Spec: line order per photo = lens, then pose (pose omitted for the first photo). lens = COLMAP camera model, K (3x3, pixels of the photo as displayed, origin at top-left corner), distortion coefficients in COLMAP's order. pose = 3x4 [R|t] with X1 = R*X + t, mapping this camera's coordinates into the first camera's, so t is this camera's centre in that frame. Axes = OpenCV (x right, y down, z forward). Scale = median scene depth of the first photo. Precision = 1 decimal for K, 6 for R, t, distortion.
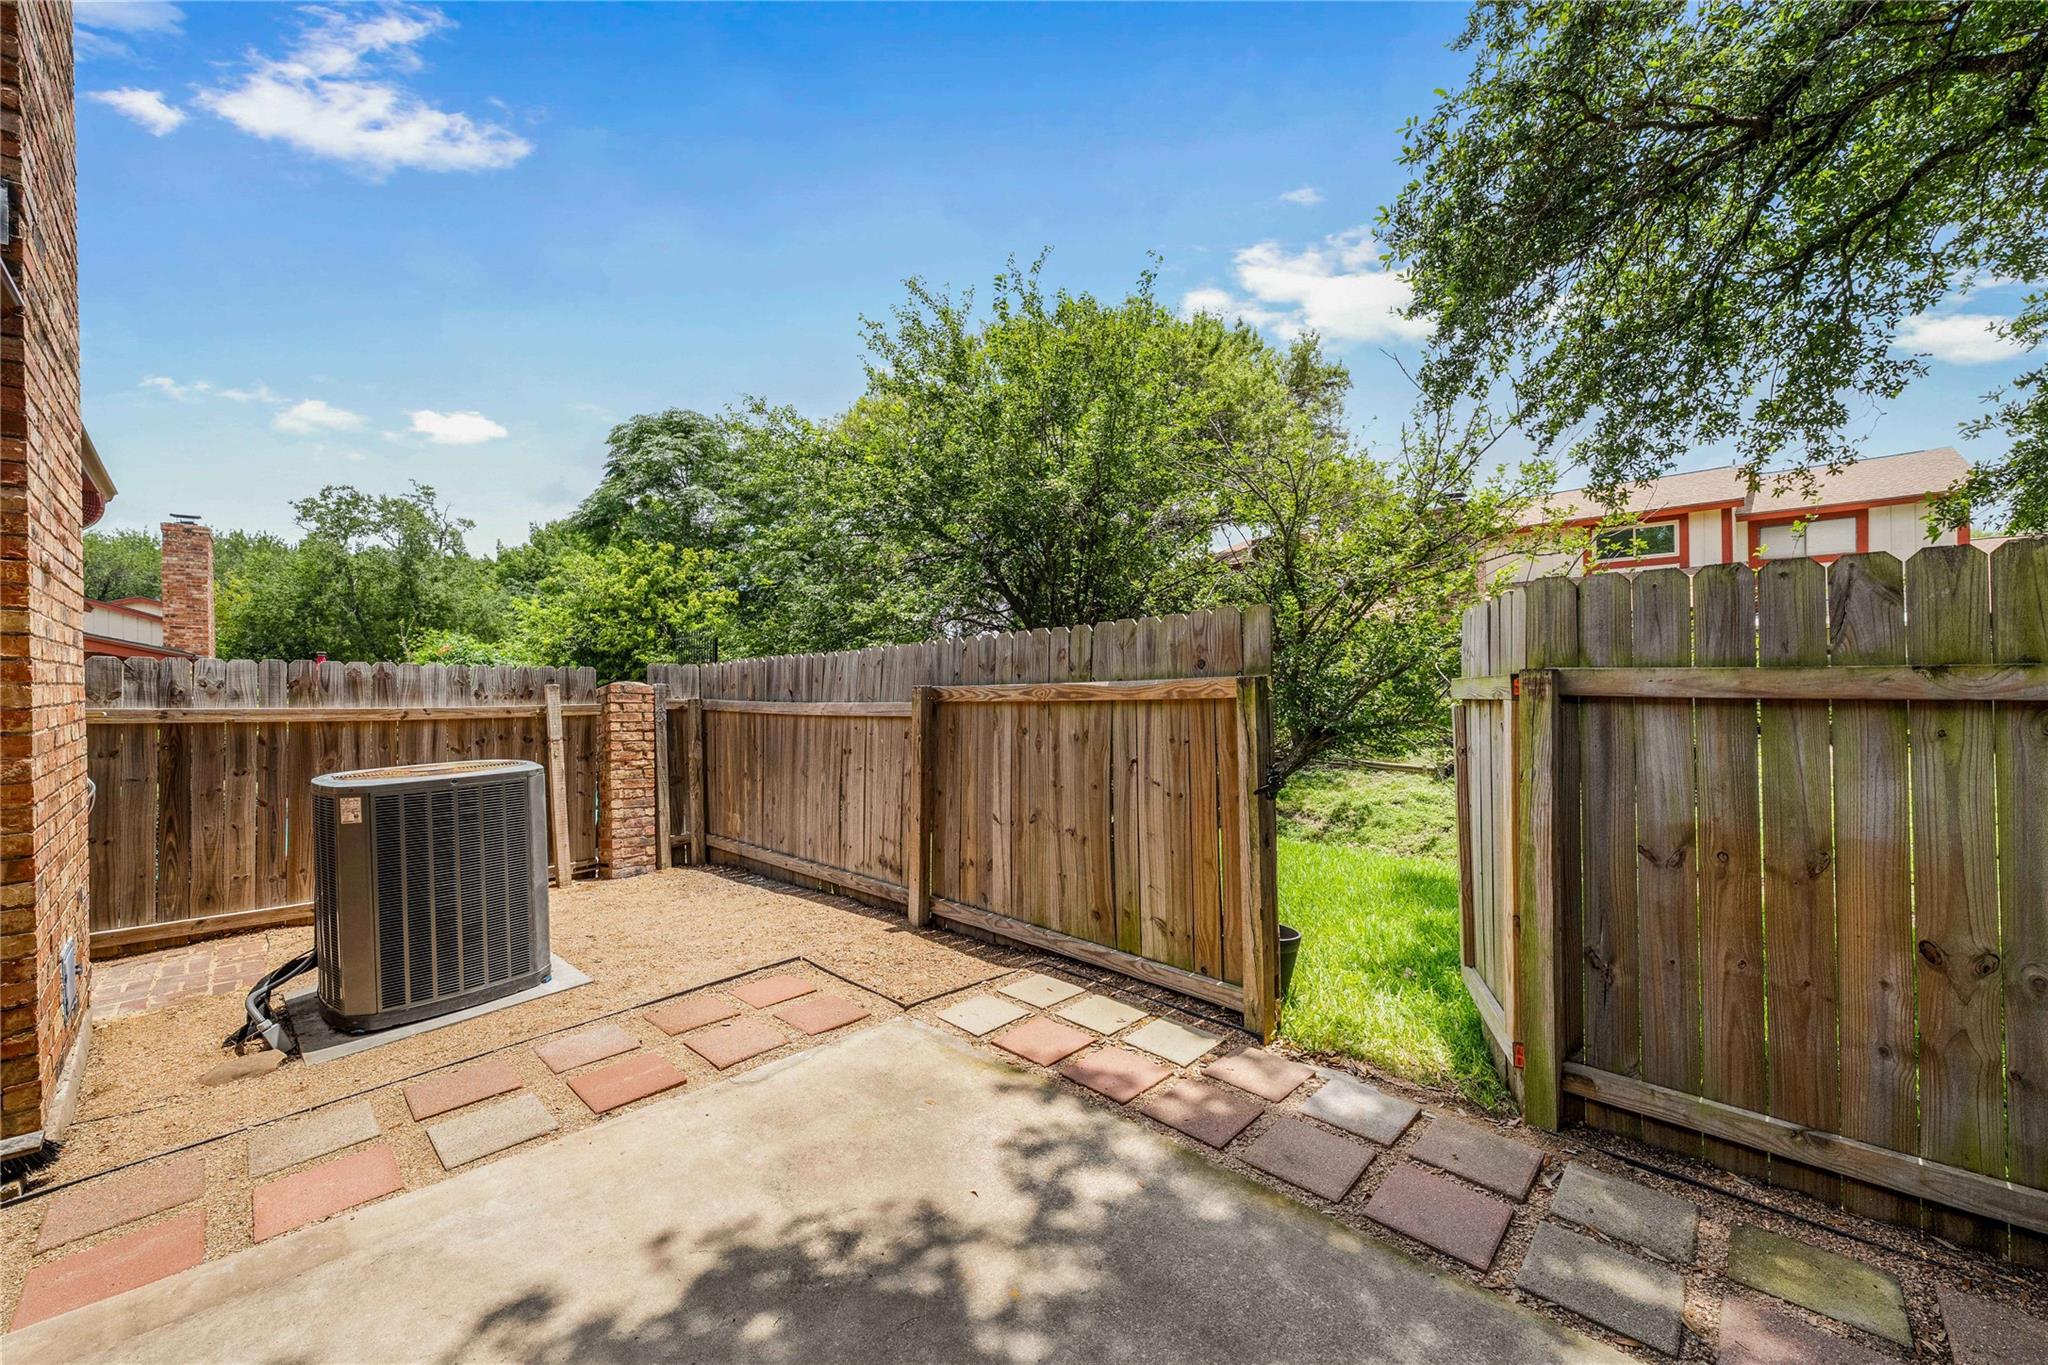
lens RADIAL K [[791.0, 0, 1027.4], [0, 791.0, 683.6], [0, 0, 1]] dist [-0.000440, -0.000063]
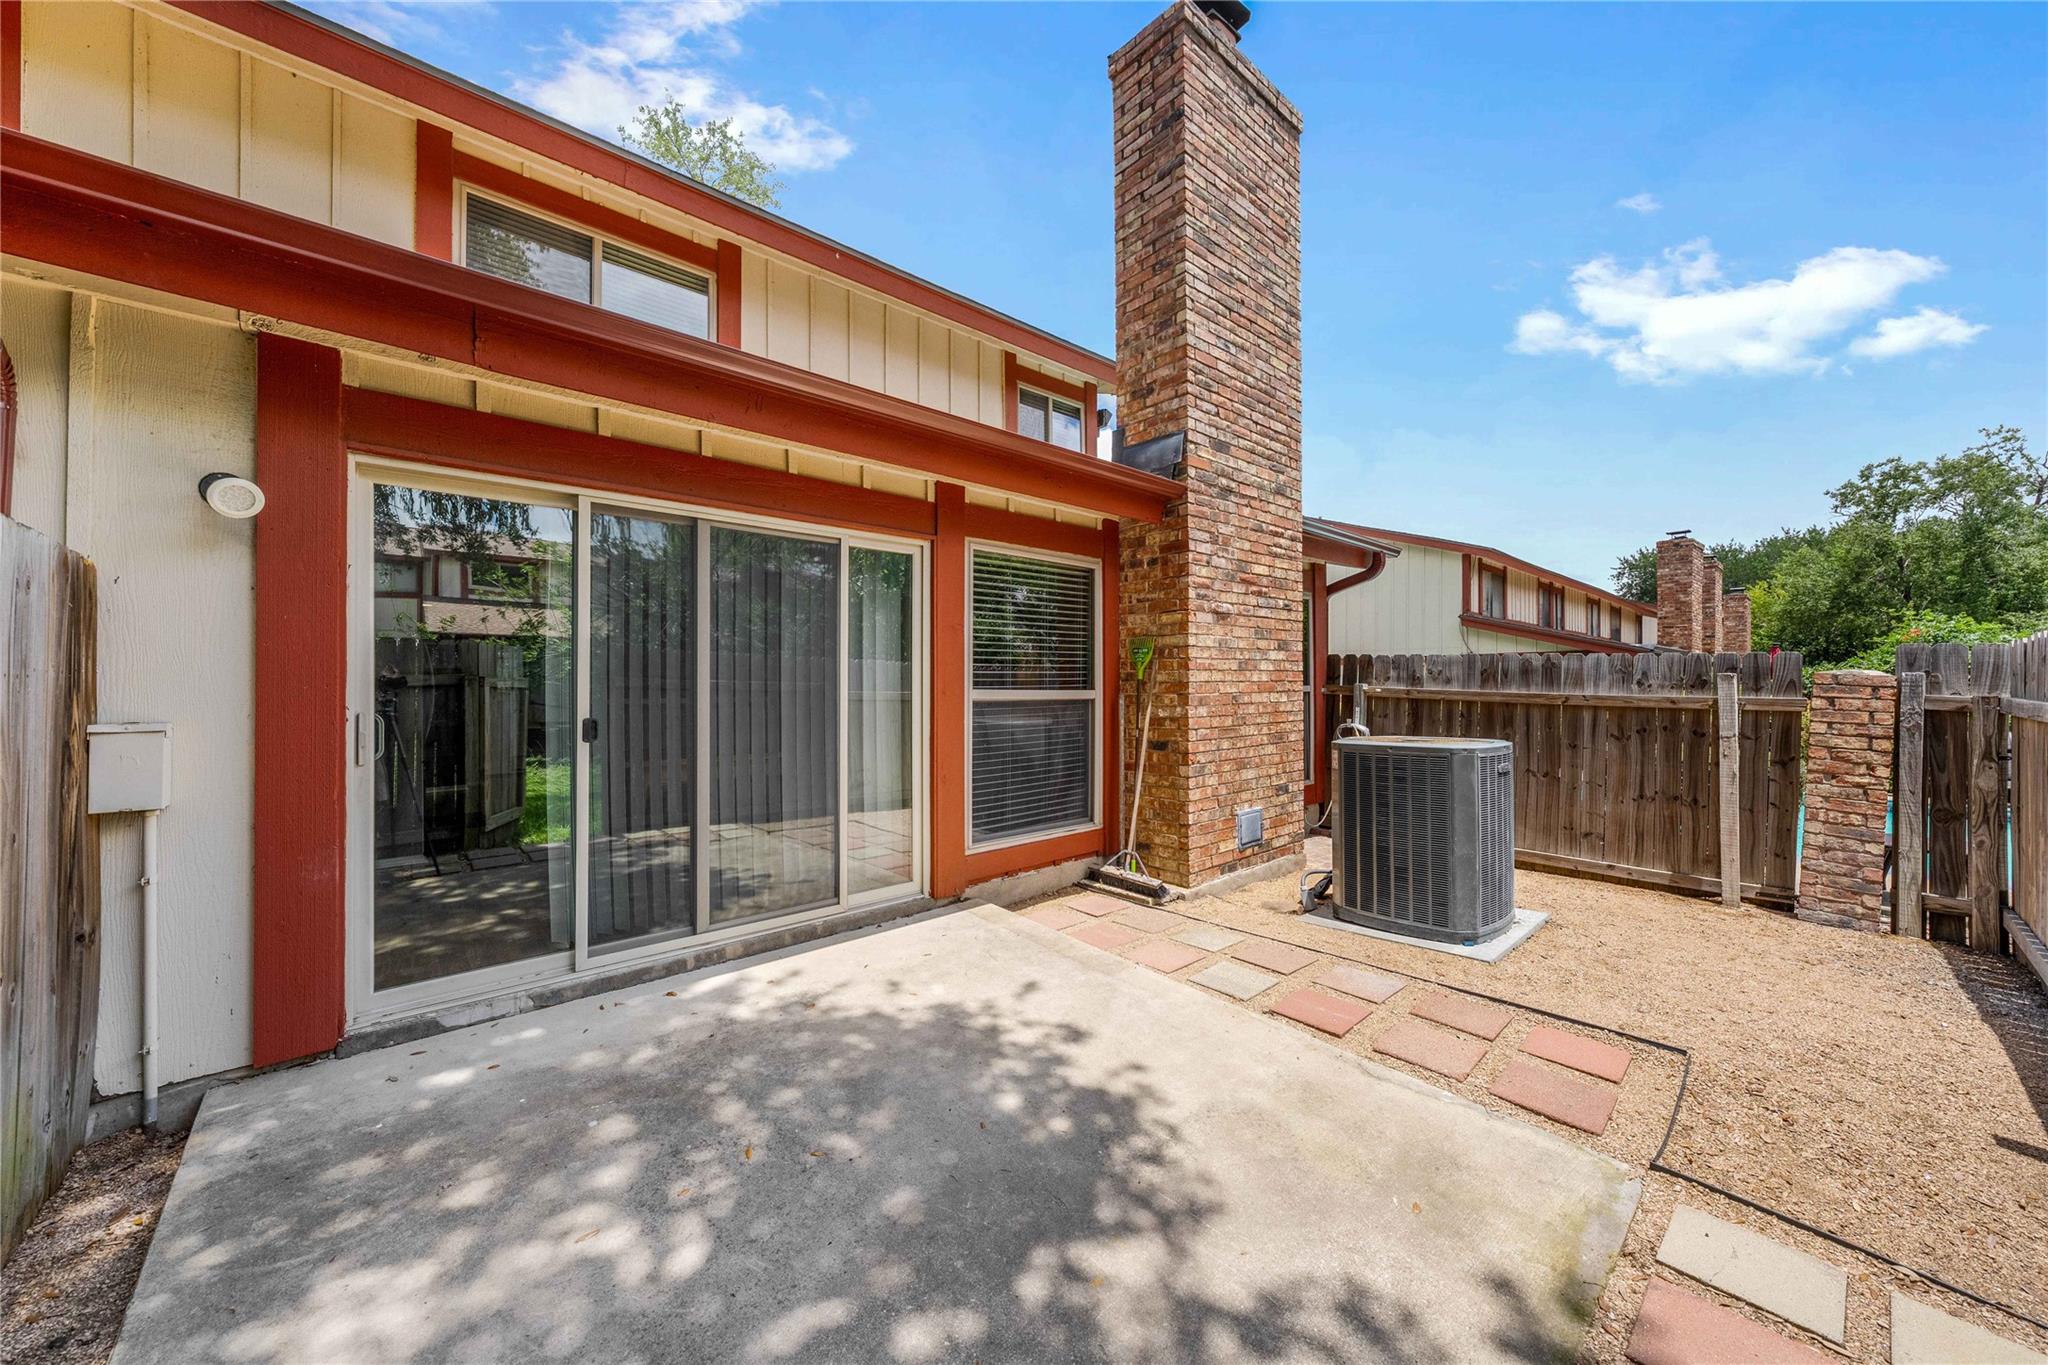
lens RADIAL K [[737.3, 0, 1029.8], [0, 737.3, 675.9], [0, 0, 1]] dist [-0.003042, -0.000049]
pose [[-0.085752, 0.005084, -0.996304, 0.375081], [-0.004494, 0.999975, 0.005490, 0.004190], [0.996306, 0.004948, -0.085727, 0.410173]]
